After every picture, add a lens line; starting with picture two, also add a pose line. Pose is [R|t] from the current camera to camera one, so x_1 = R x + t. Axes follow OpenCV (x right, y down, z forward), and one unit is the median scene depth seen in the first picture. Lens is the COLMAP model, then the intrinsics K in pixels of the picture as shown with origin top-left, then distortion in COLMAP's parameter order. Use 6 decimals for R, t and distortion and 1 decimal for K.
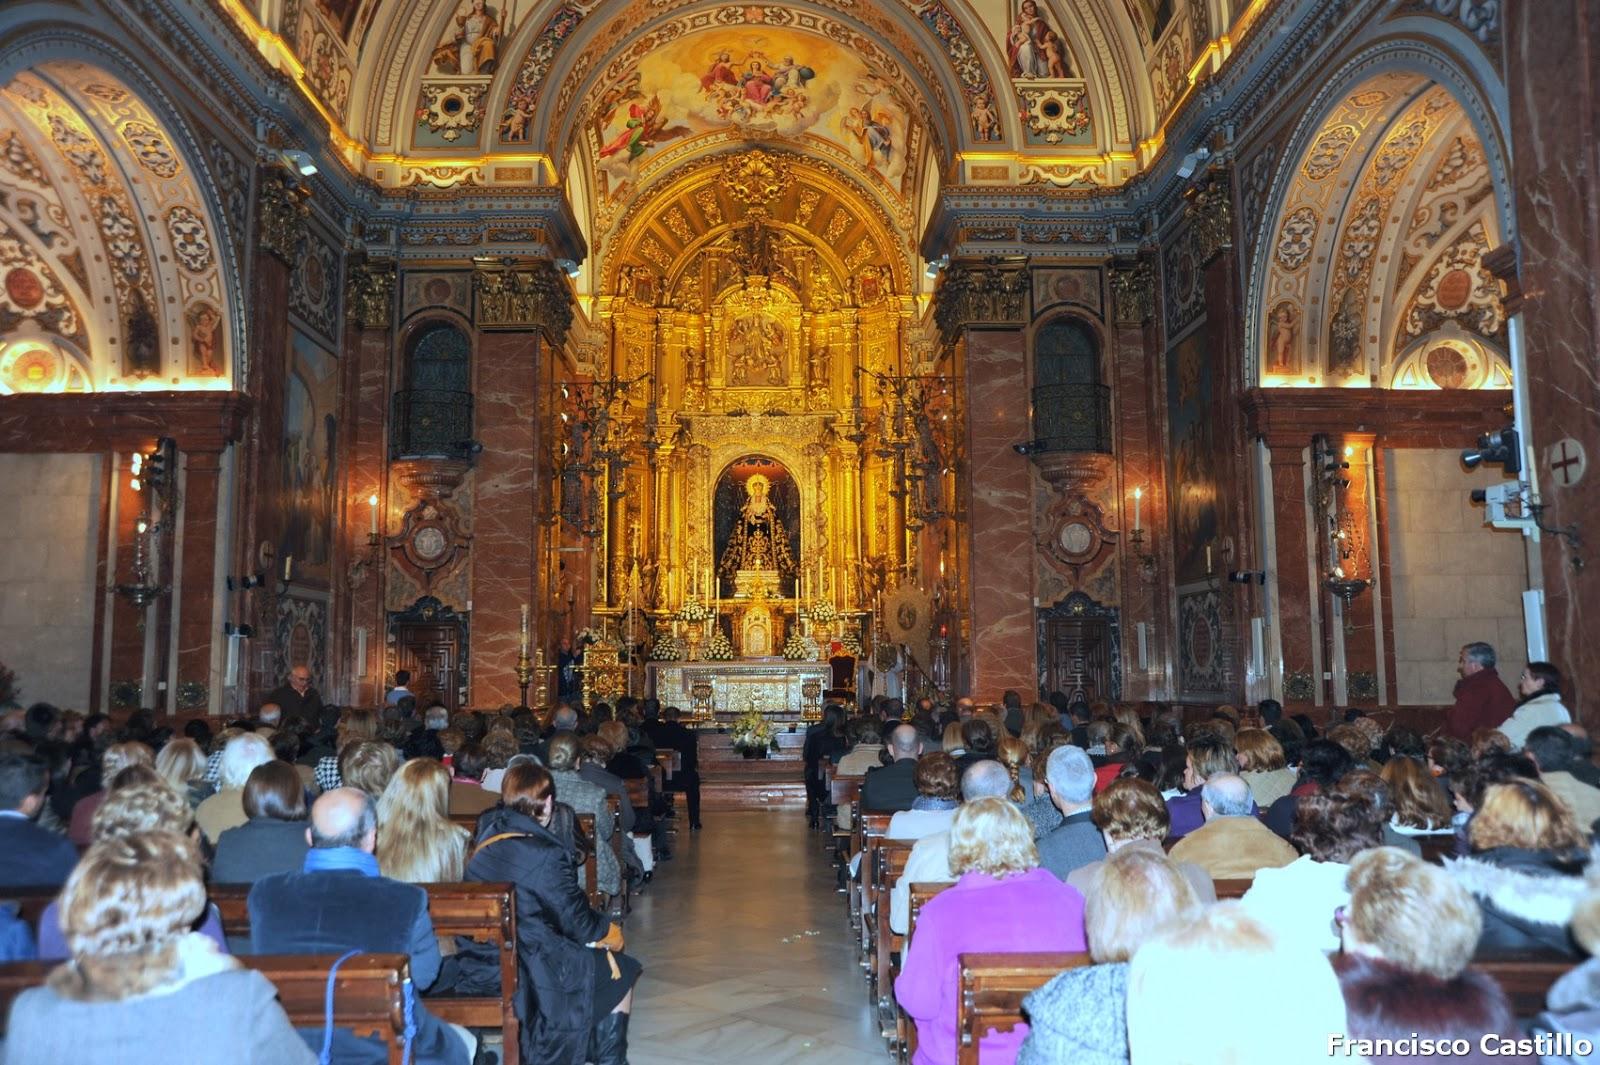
lens RADIAL K [[1186.4, 0, 792.1], [0, 1186.4, 540.6], [0, 0, 1]] dist [-0.086375, 0.004463]
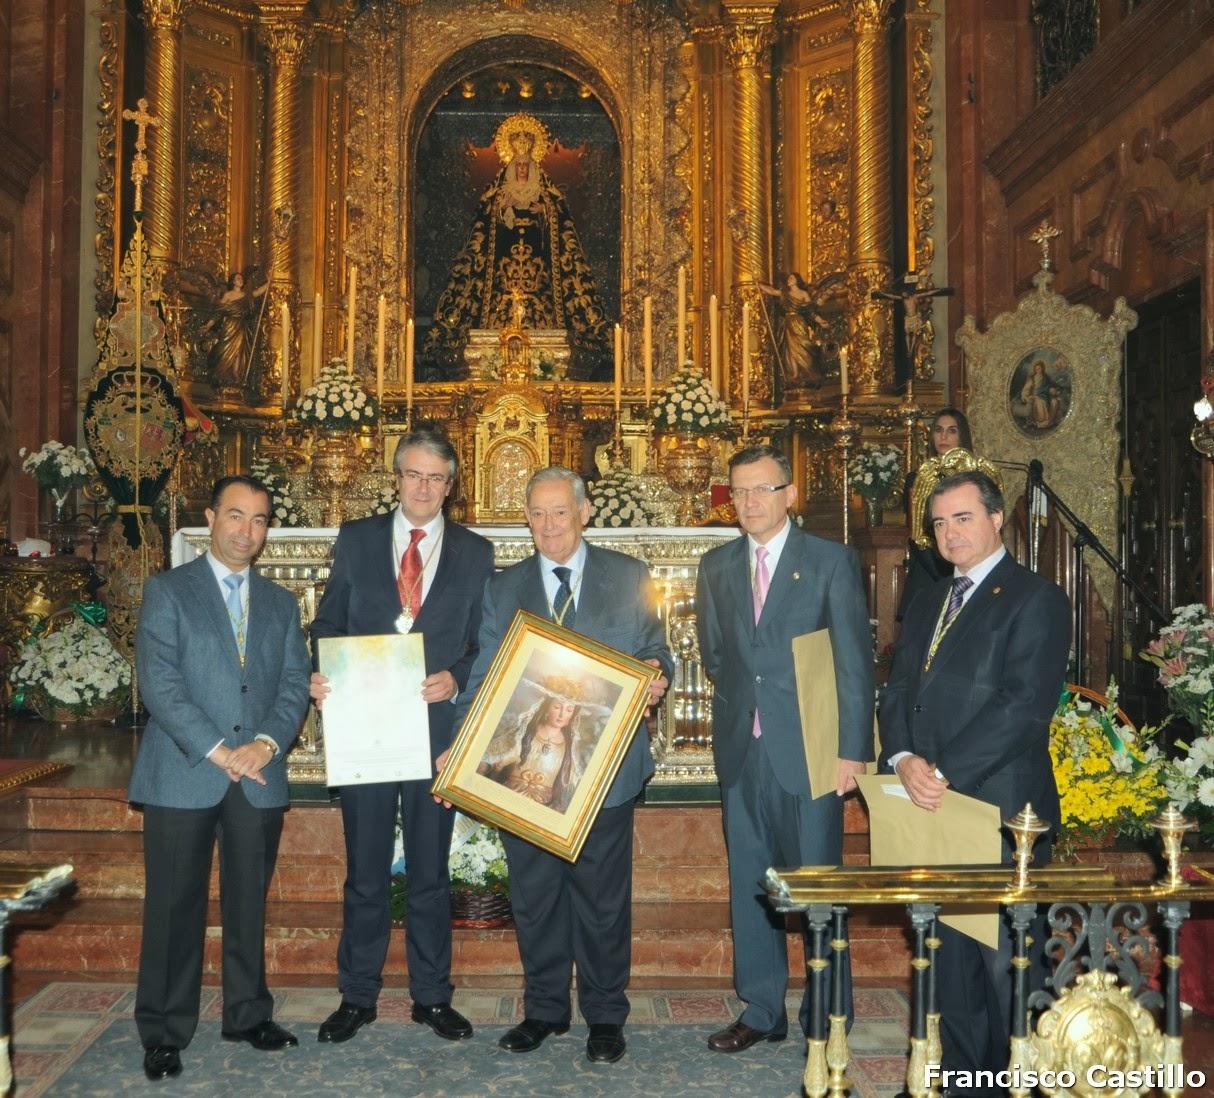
lens RADIAL K [[1255.3, 0, 563.6], [0, 1255.3, 564.9], [0, 0, 1]] dist [-0.121449, 0.151836]
pose [[0.999921, 0.010998, -0.006143, -0.010193], [-0.010321, 0.994825, 0.101074, 0.070550], [0.007223, -0.101003, 0.994860, 0.605519]]
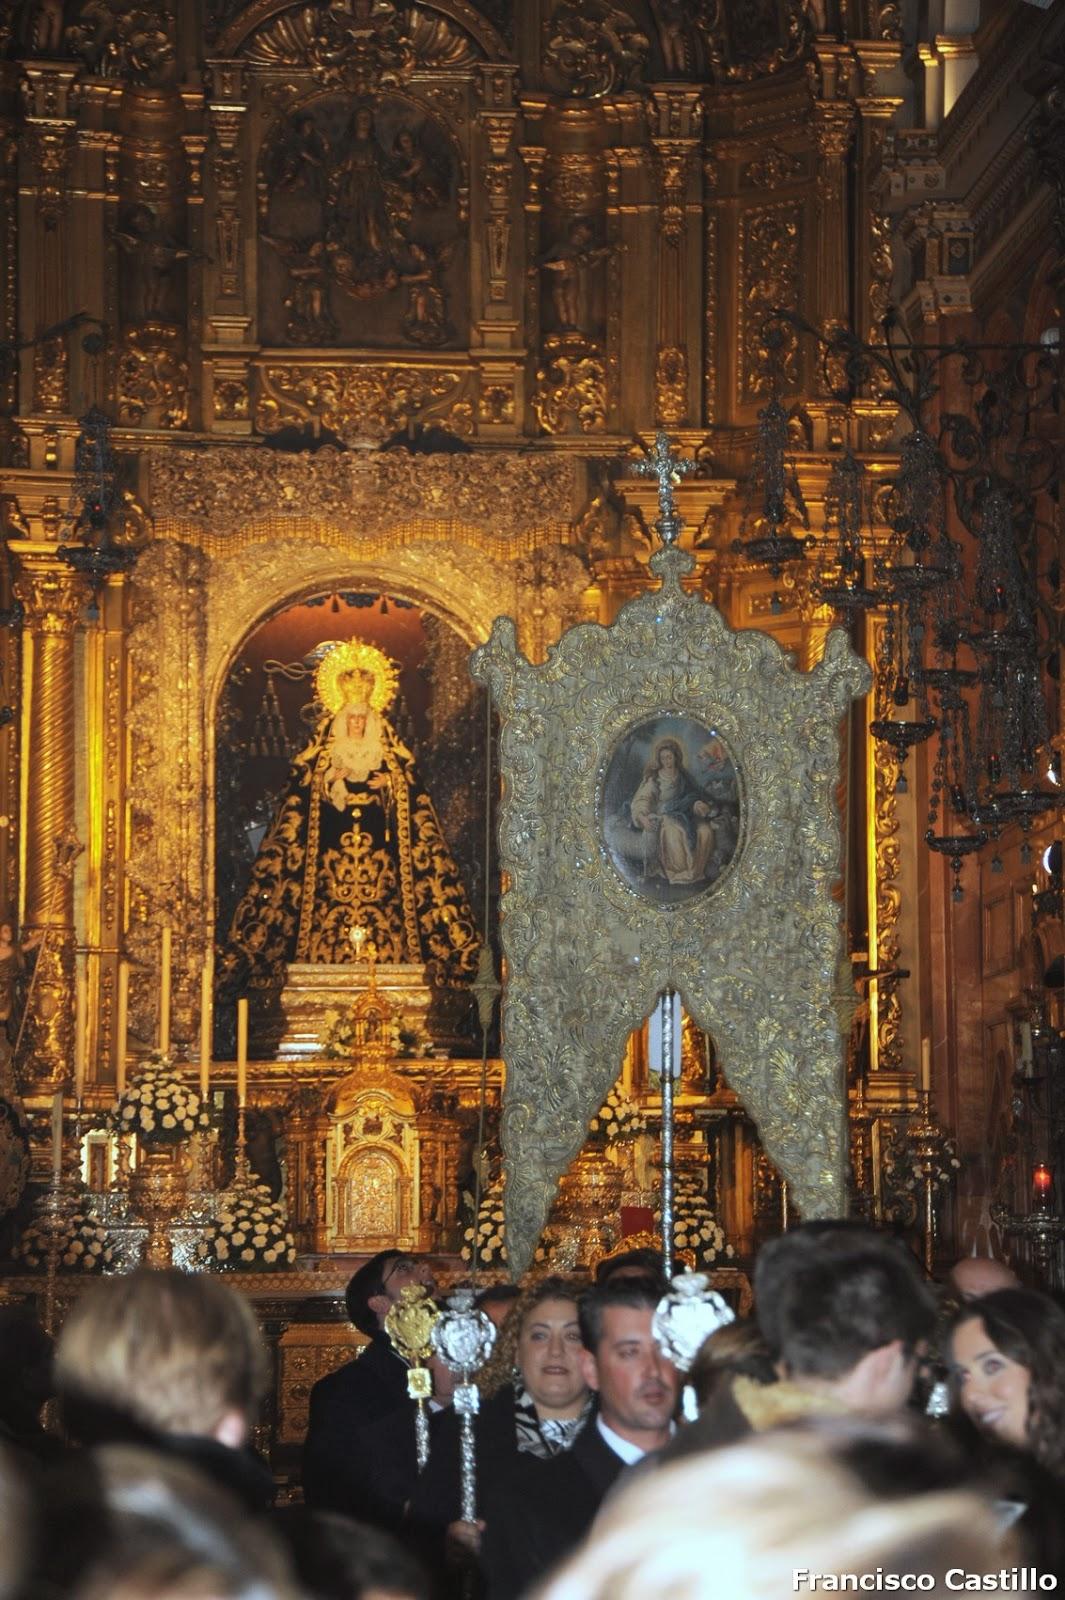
lens RADIAL K [[4102.2, 0, 523.3], [0, 4102.2, 827.0], [0, 0, 1]] dist [0.679795, 0.664234]
pose [[0.997826, 0.010842, 0.065012, -0.061055], [-0.010828, 0.999941, -0.000579, -0.010358], [-0.065014, -0.000126, 0.997884, -0.047144]]
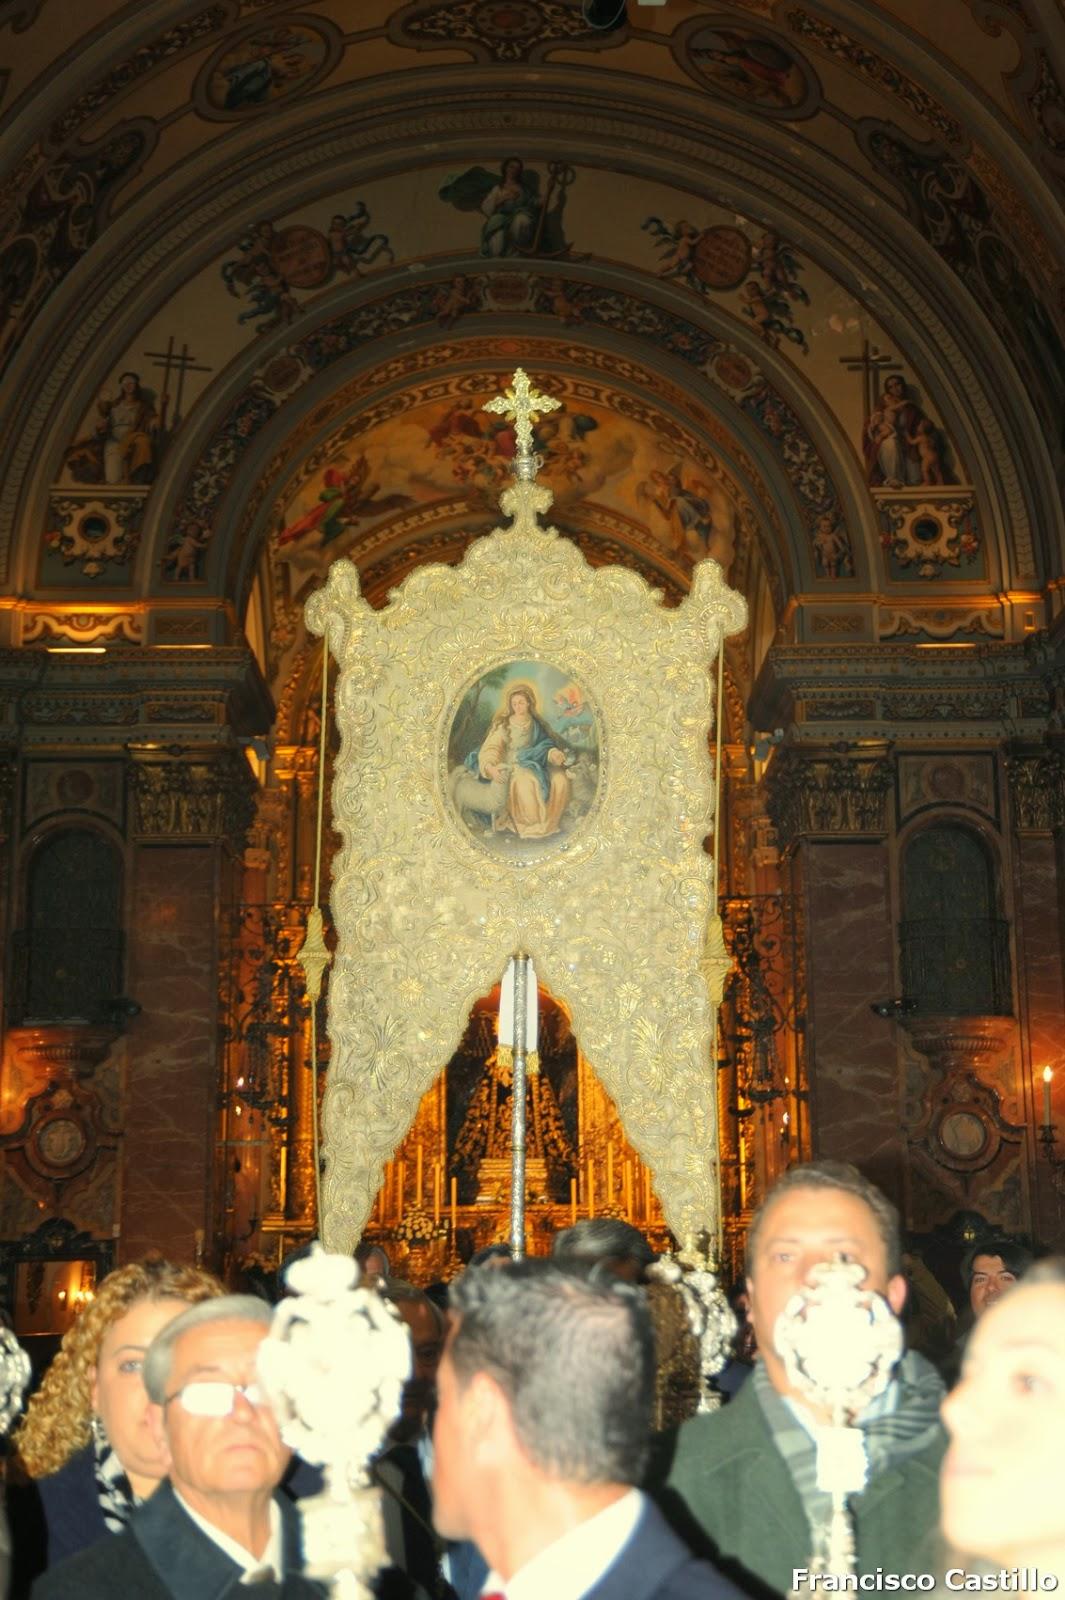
lens RADIAL K [[2281.7, 0, 531.5], [0, 2281.7, 823.2], [0, 0, 1]] dist [0.144655, 0.090741]
pose [[0.999902, -0.002512, -0.013798, -0.001247], [0.001135, 0.995092, -0.098949, -0.037264], [0.013979, 0.098924, 0.994997, -0.293268]]
